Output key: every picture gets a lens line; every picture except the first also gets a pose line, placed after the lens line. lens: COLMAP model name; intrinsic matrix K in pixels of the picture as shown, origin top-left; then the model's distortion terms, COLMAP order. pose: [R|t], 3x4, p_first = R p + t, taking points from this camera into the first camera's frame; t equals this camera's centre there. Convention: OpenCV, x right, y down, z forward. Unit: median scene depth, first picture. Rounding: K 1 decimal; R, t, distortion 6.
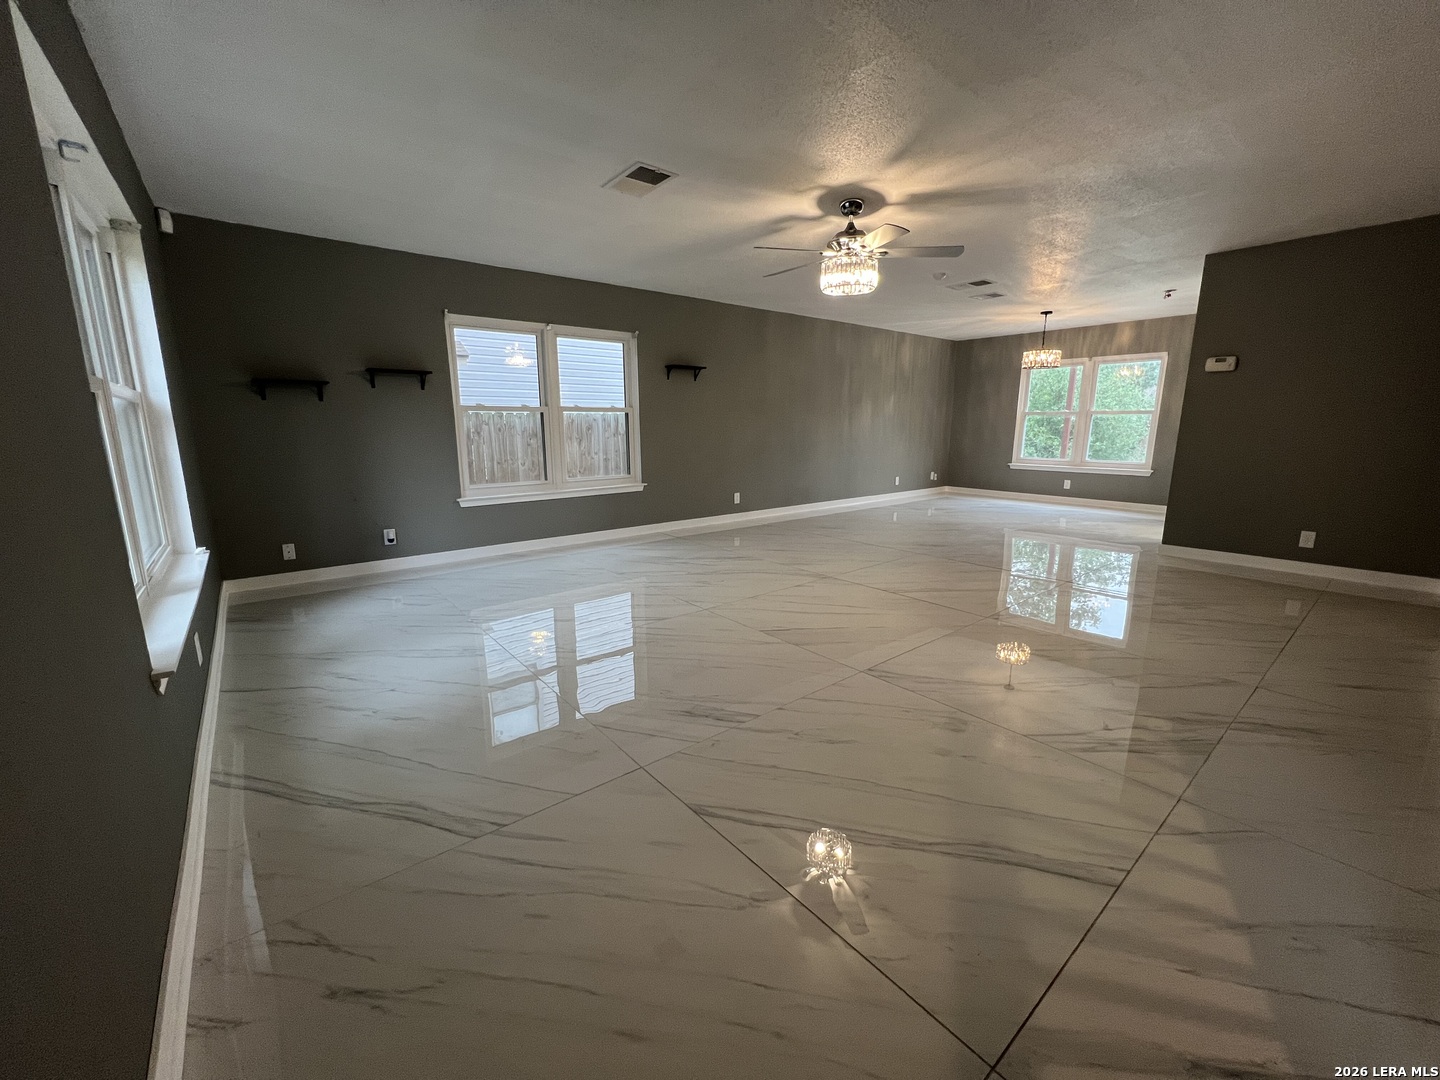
lens RADIAL K [[571.3, 0, 717.2], [0, 571.3, 538.4], [0, 0, 1]] dist [-0.003063, 0.000373]
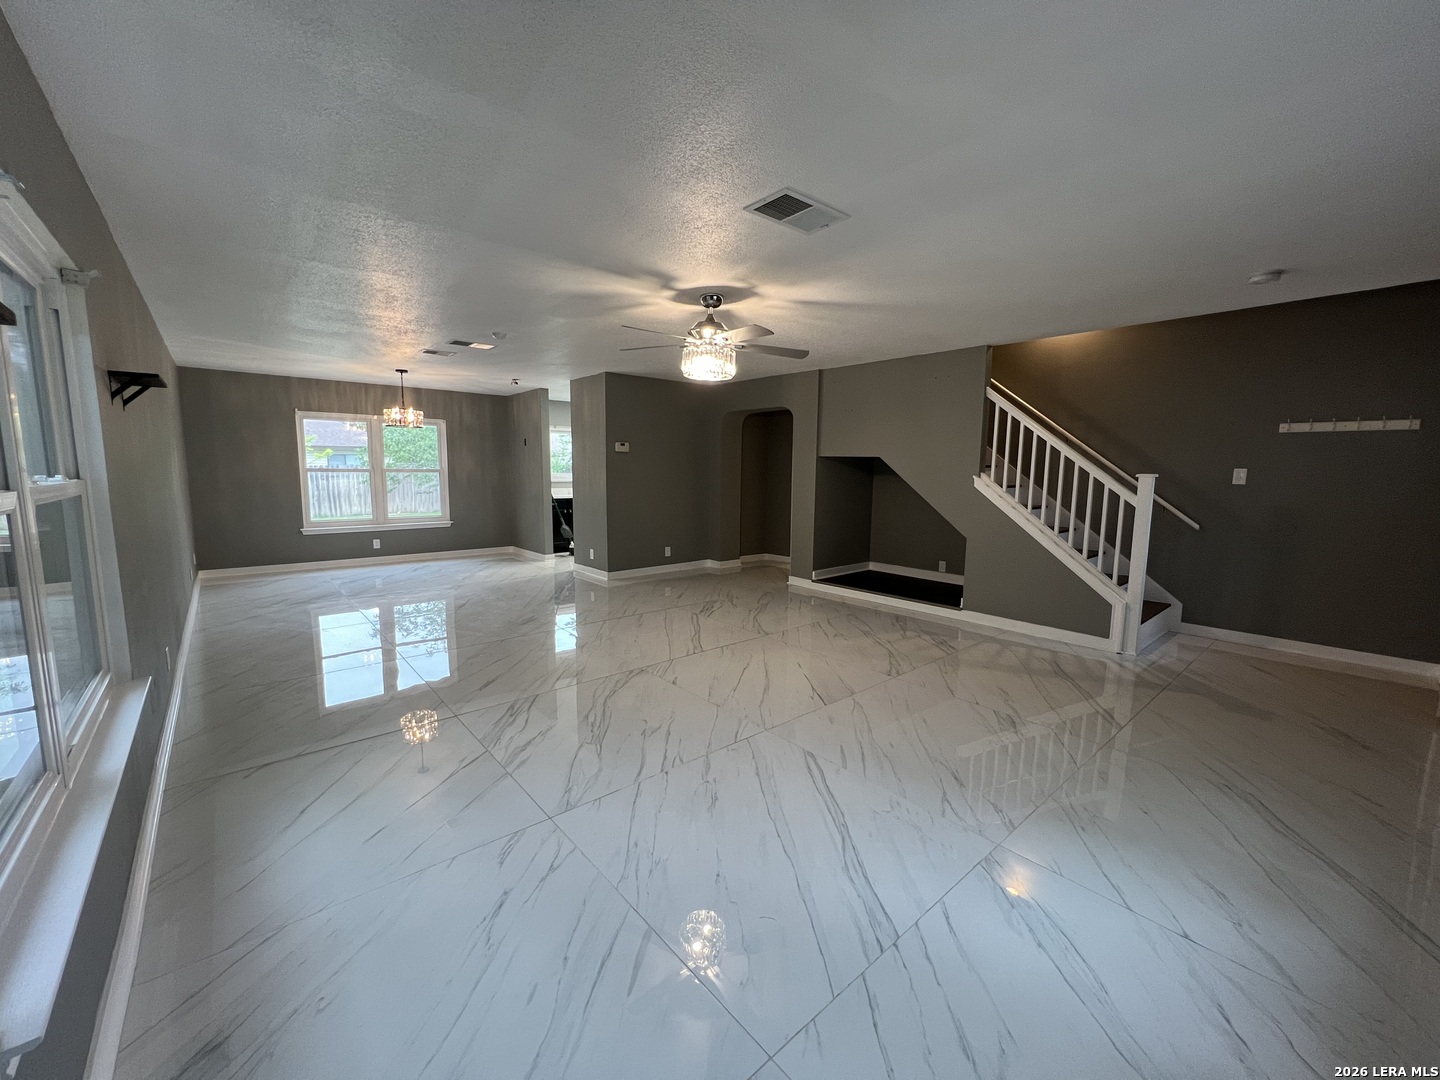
lens RADIAL K [[571.3, 0, 717.2], [0, 571.3, 538.4], [0, 0, 1]] dist [-0.003063, 0.000373]
pose [[-0.025867, -0.119851, 0.992455, -0.731762], [0.186446, 0.974788, 0.122577, -0.237942], [-0.982125, 0.188210, -0.002869, 0.914405]]
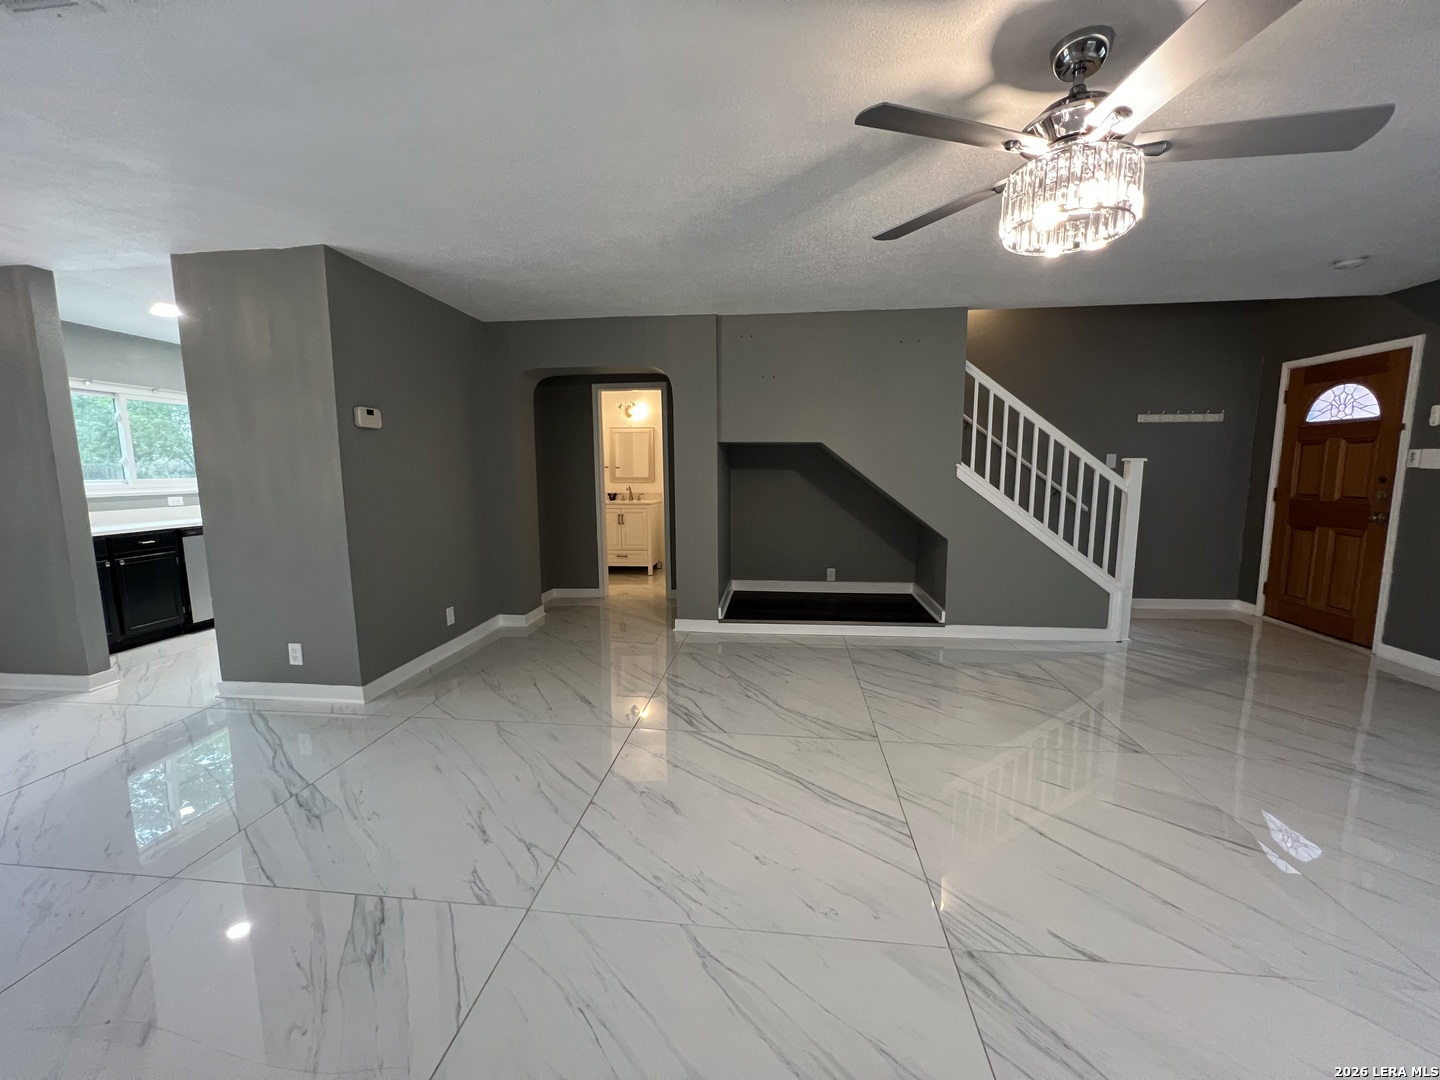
lens RADIAL K [[571.3, 0, 717.2], [0, 571.3, 538.4], [0, 0, 1]] dist [-0.003063, 0.000373]
pose [[-0.695591, -0.079125, 0.714067, 0.069052], [0.150718, 0.955728, 0.252721, -0.314809], [-0.702450, 0.283413, -0.652871, 1.366412]]
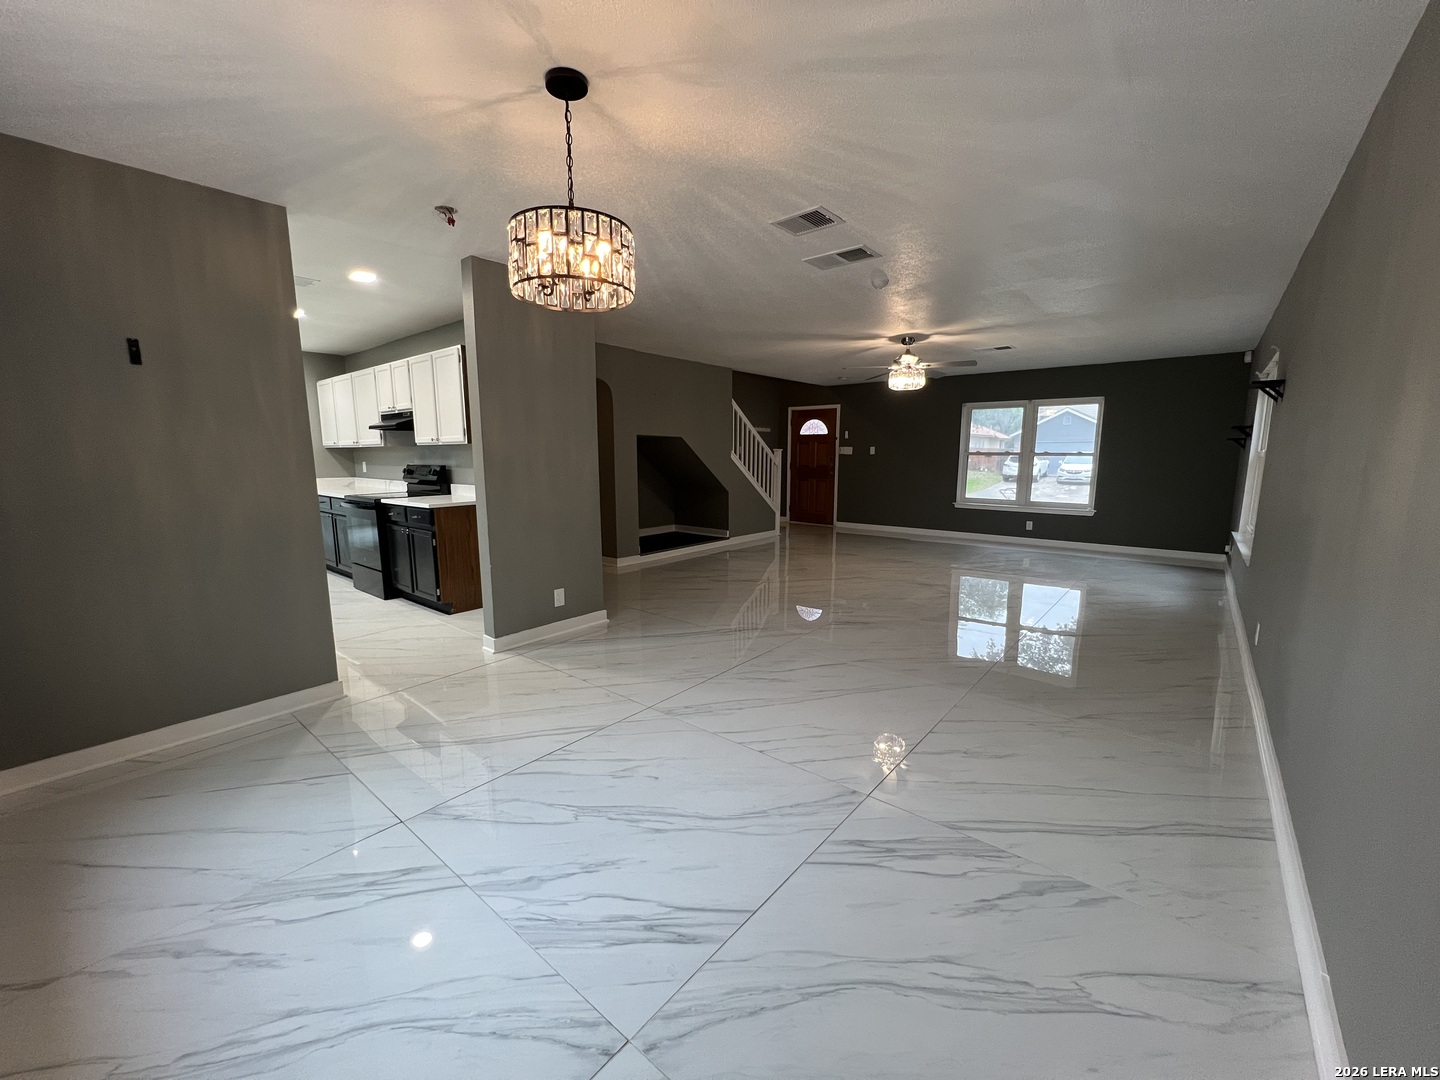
lens RADIAL K [[571.3, 0, 717.2], [0, 571.3, 538.4], [0, 0, 1]] dist [-0.003063, 0.000373]
pose [[-0.980975, 0.032453, -0.191404, 0.961731], [-0.034028, 0.941923, 0.334102, -0.485191], [0.191130, 0.334258, -0.922898, 2.245604]]
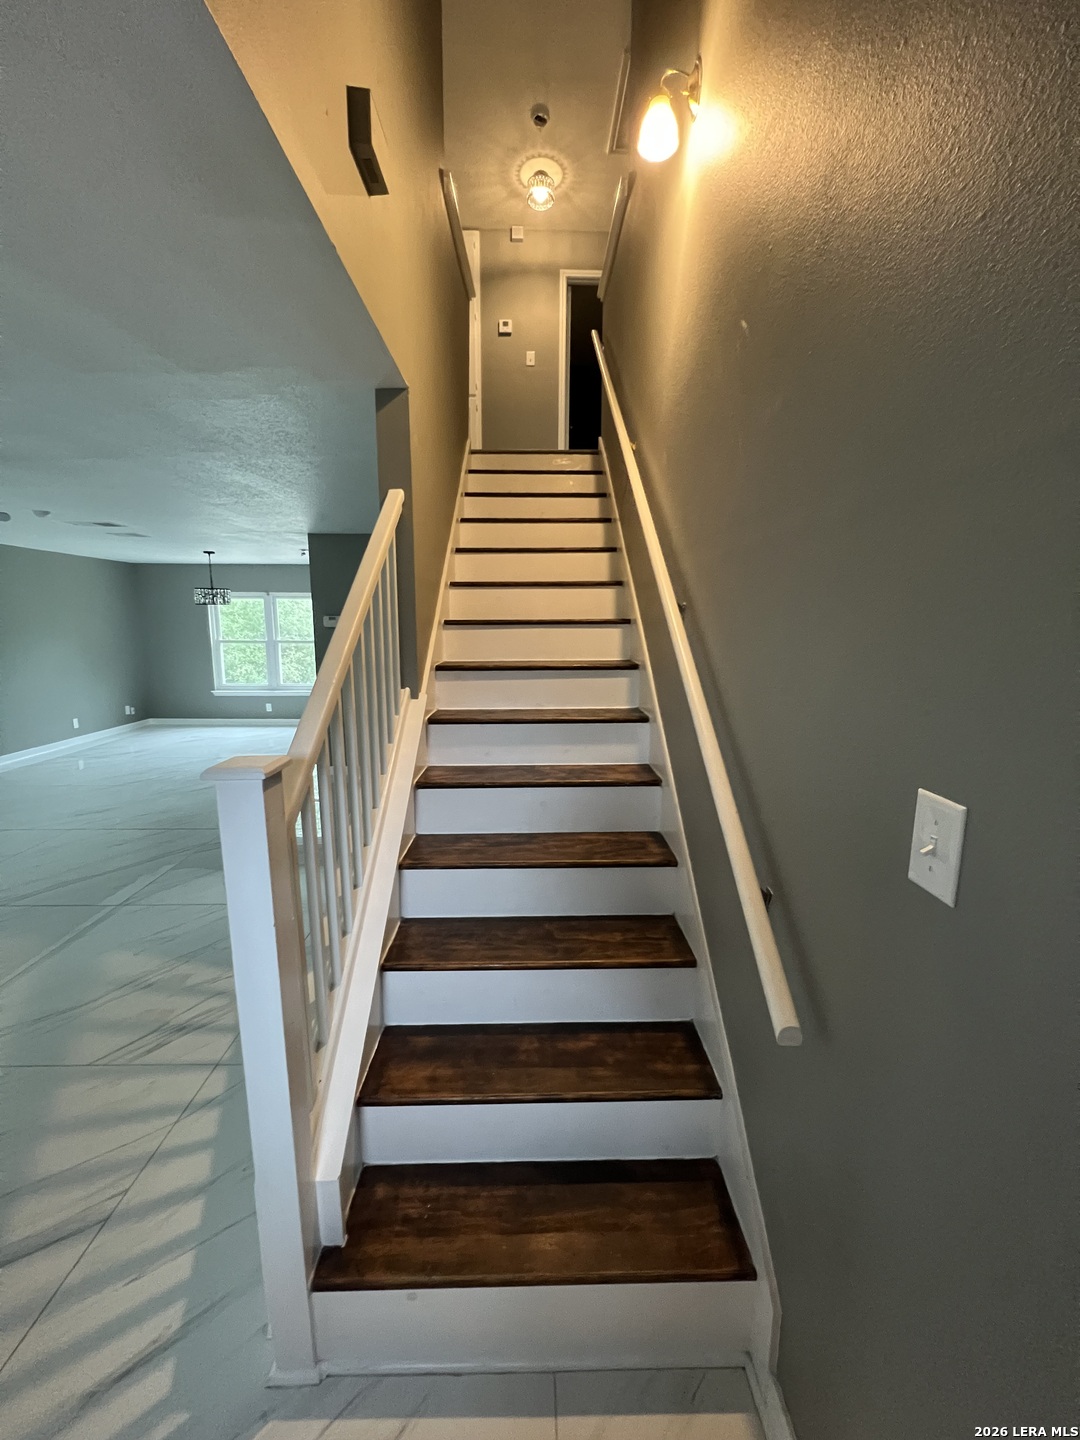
lens RADIAL K [[571.3, 0, 540.0], [0, 571.3, 720.0], [0, 0, 1]] dist [-0.003063, 0.000373]
pose [[0.611872, -0.126188, 0.780826, 0.170396], [0.148205, 0.987998, 0.043531, -0.088813], [-0.776948, 0.089087, 0.623230, -0.141069]]
